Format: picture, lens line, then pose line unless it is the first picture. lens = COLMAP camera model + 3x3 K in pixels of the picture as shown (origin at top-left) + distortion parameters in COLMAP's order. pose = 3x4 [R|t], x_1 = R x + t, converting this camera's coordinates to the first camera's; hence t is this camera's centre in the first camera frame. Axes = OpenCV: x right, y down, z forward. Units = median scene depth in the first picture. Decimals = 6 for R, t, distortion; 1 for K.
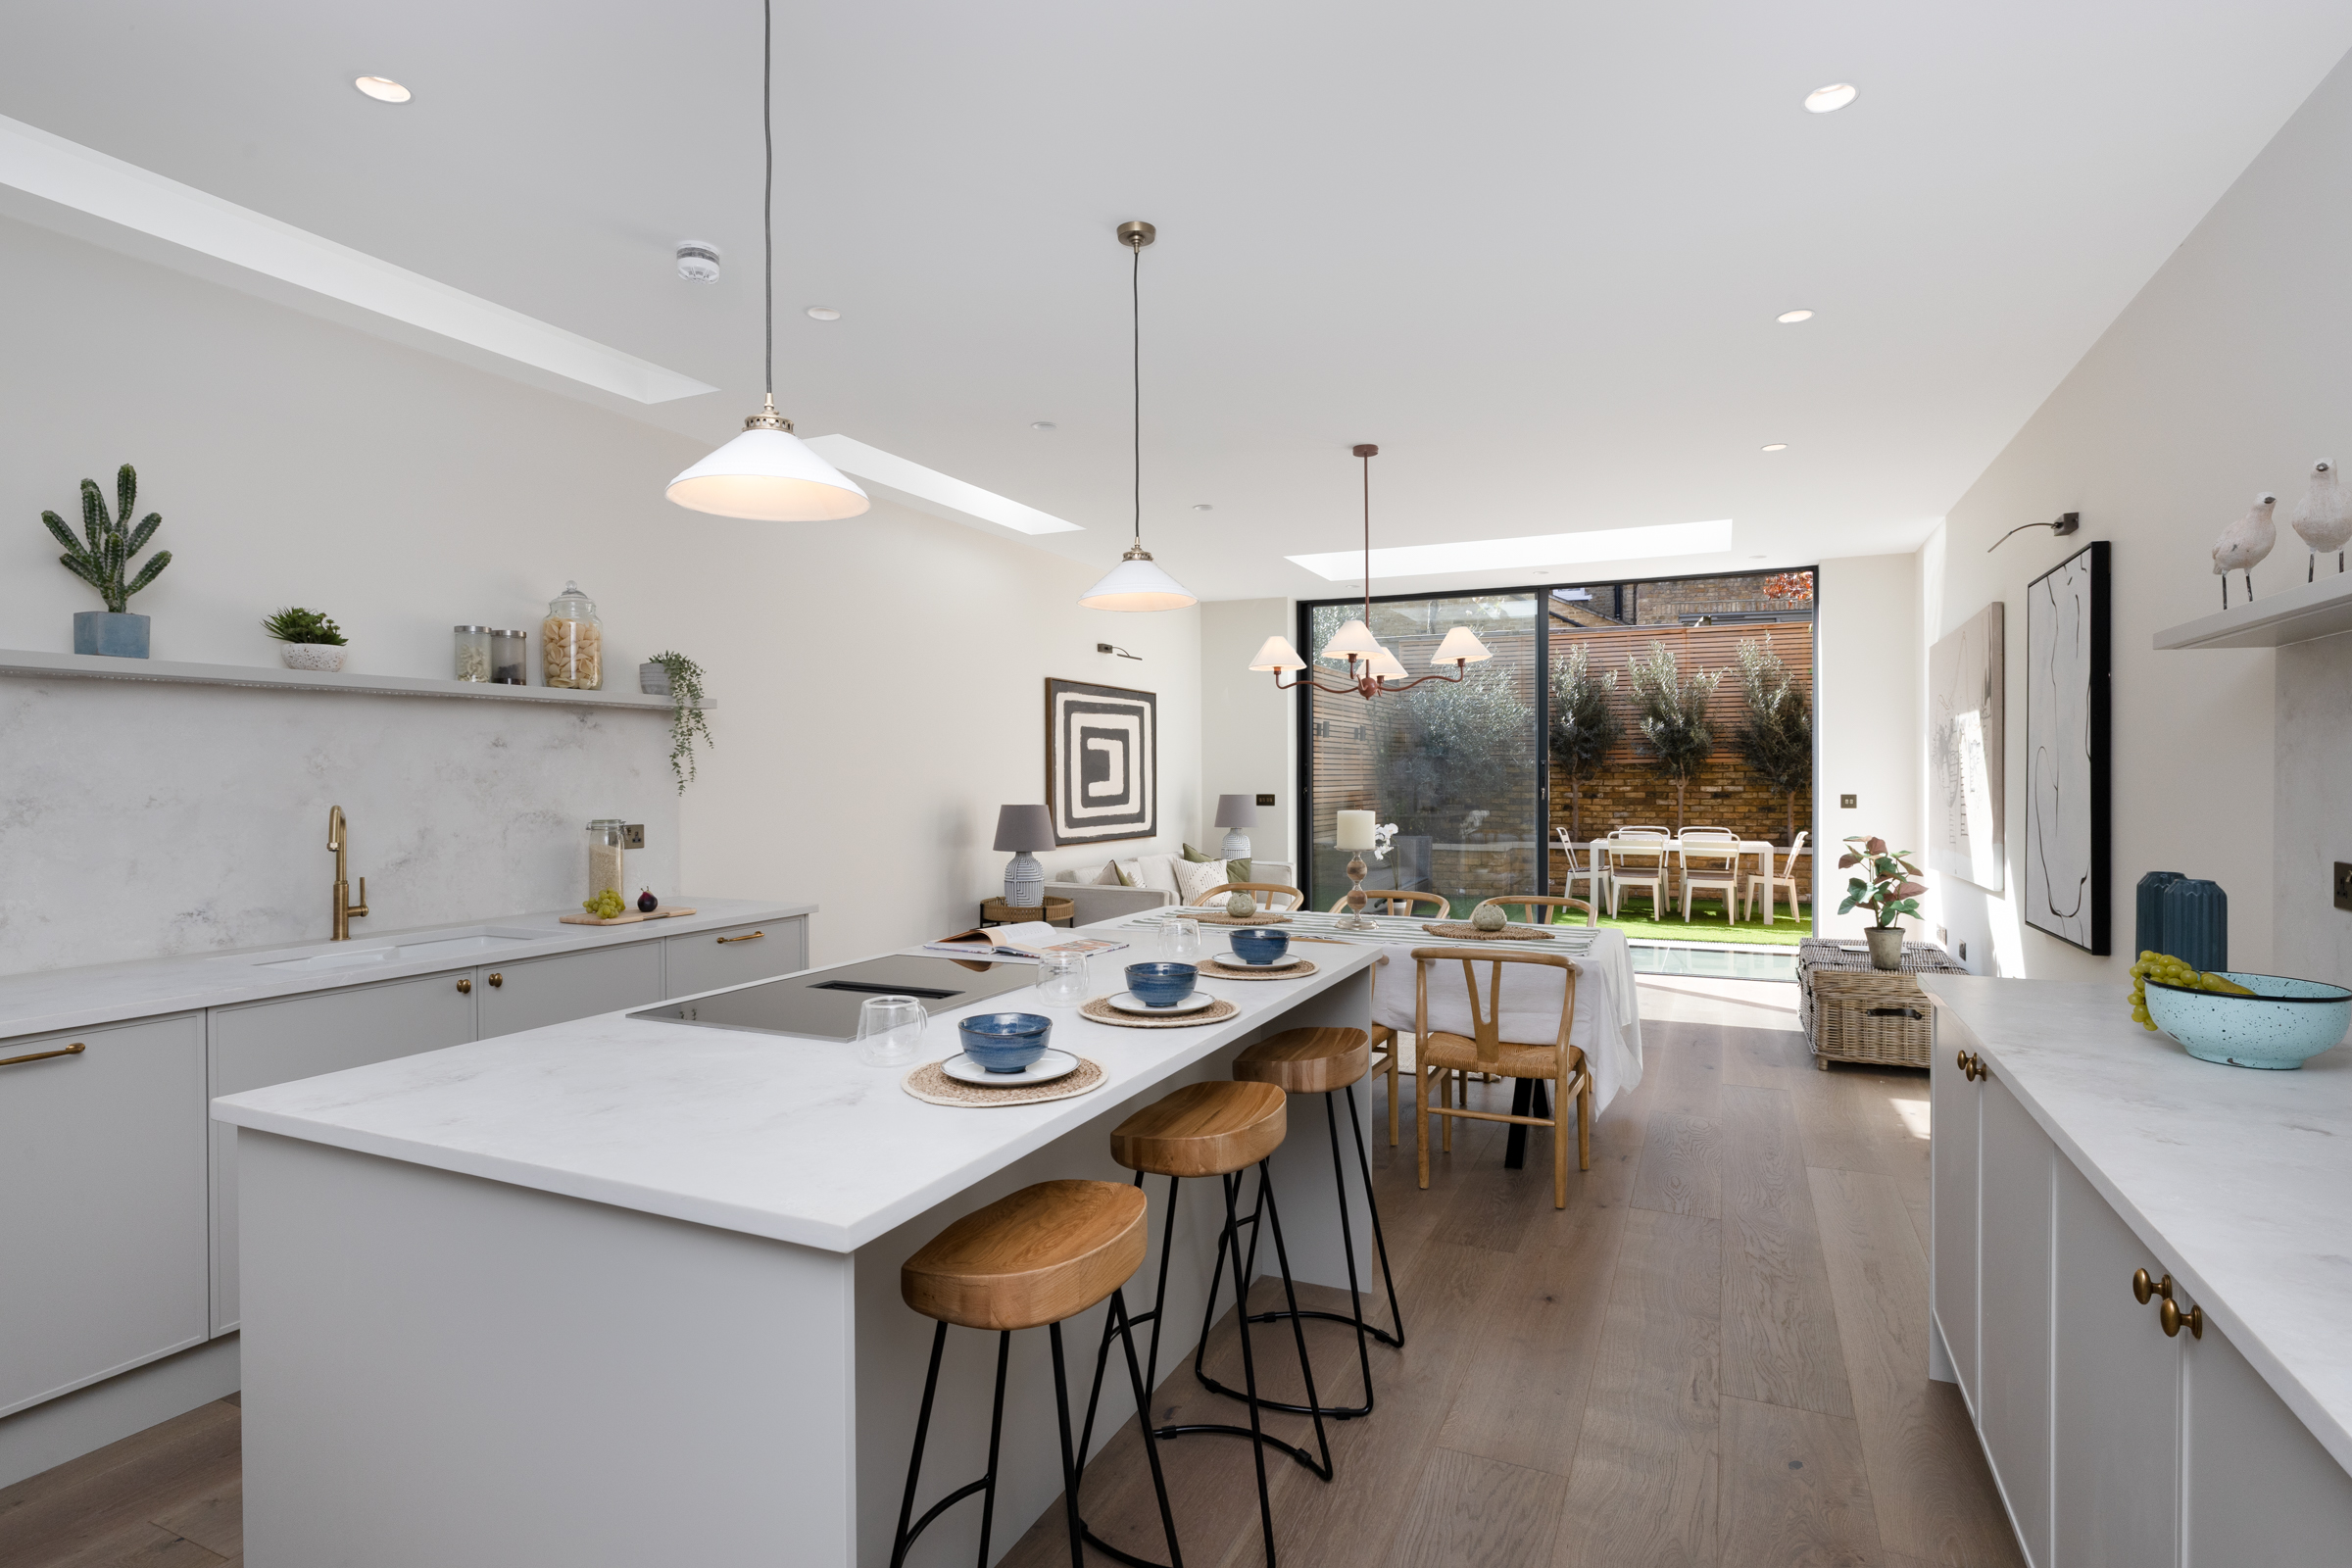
lens RADIAL K [[1201.3, 0, 1173.7], [0, 1201.3, 784.4], [0, 0, 1]] dist [-0.001508, -0.000106]
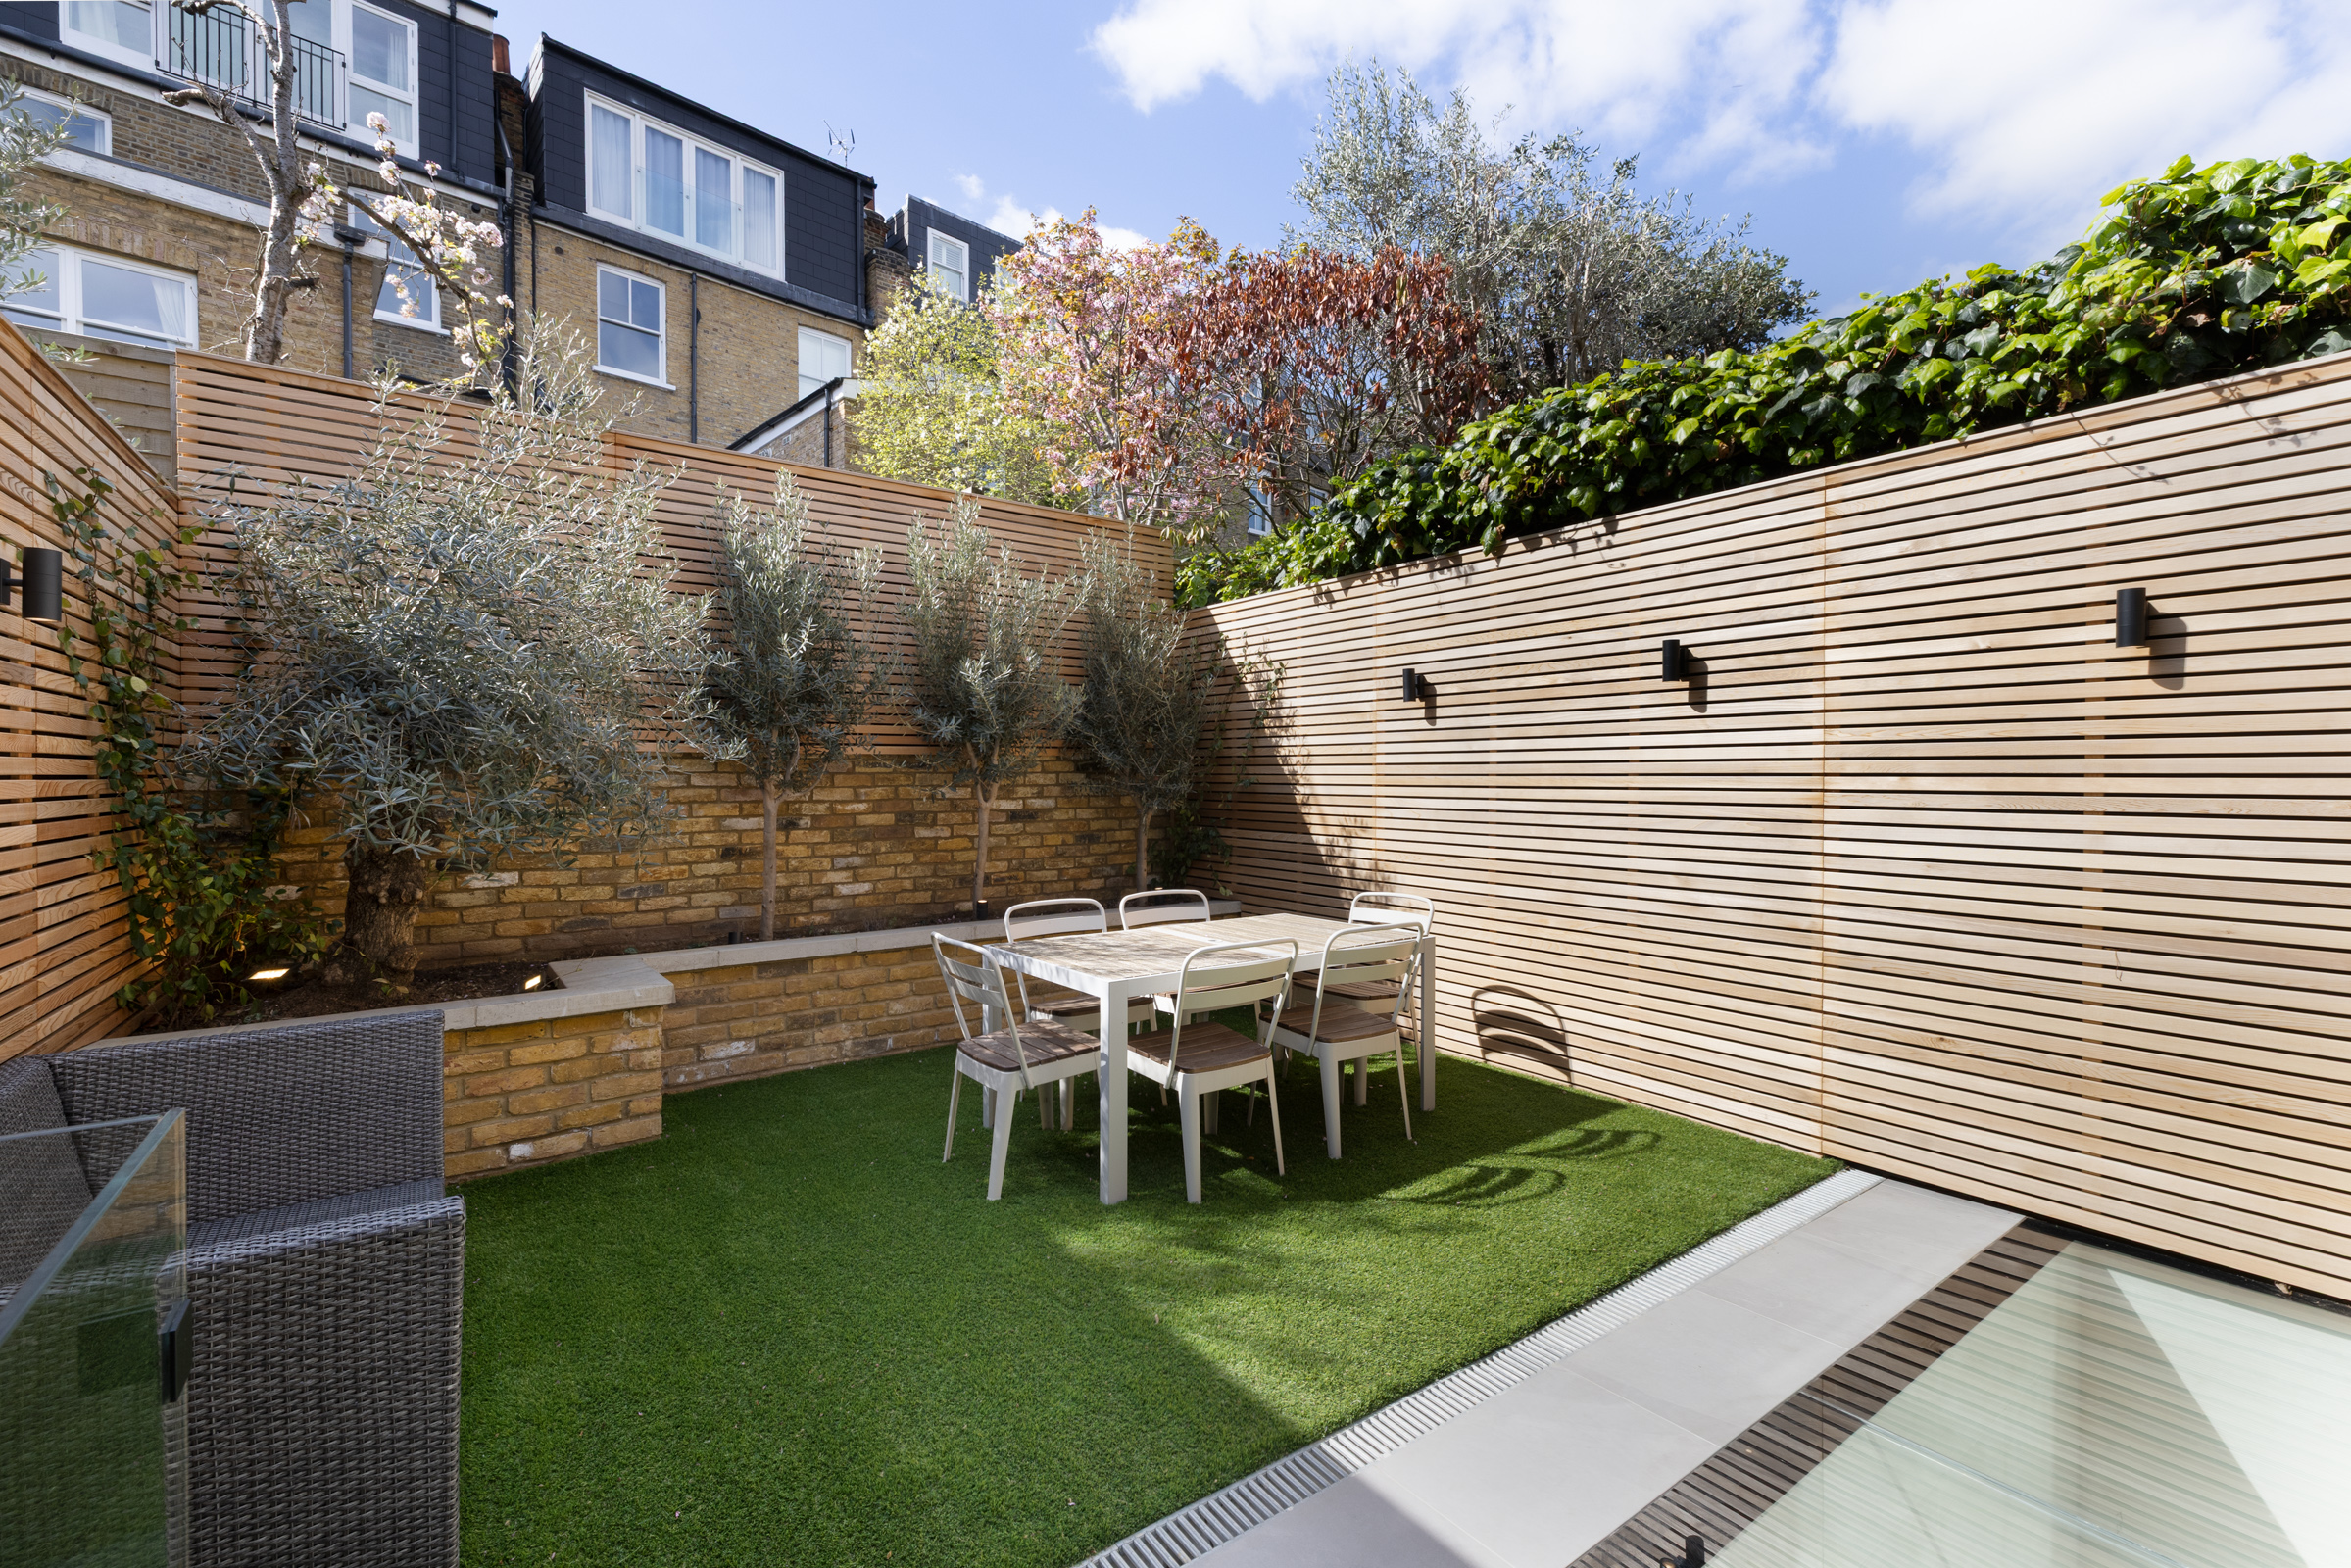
lens RADIAL K [[1000.1, 0, 1175.3], [0, 1000.1, 780.5], [0, 0, 1]] dist [-0.001695, -0.000210]
pose [[0.489693, -0.002892, 0.871890, 0.093619], [0.002967, 0.999994, 0.001651, -0.007185], [-0.871890, 0.001779, 0.489699, 0.693289]]
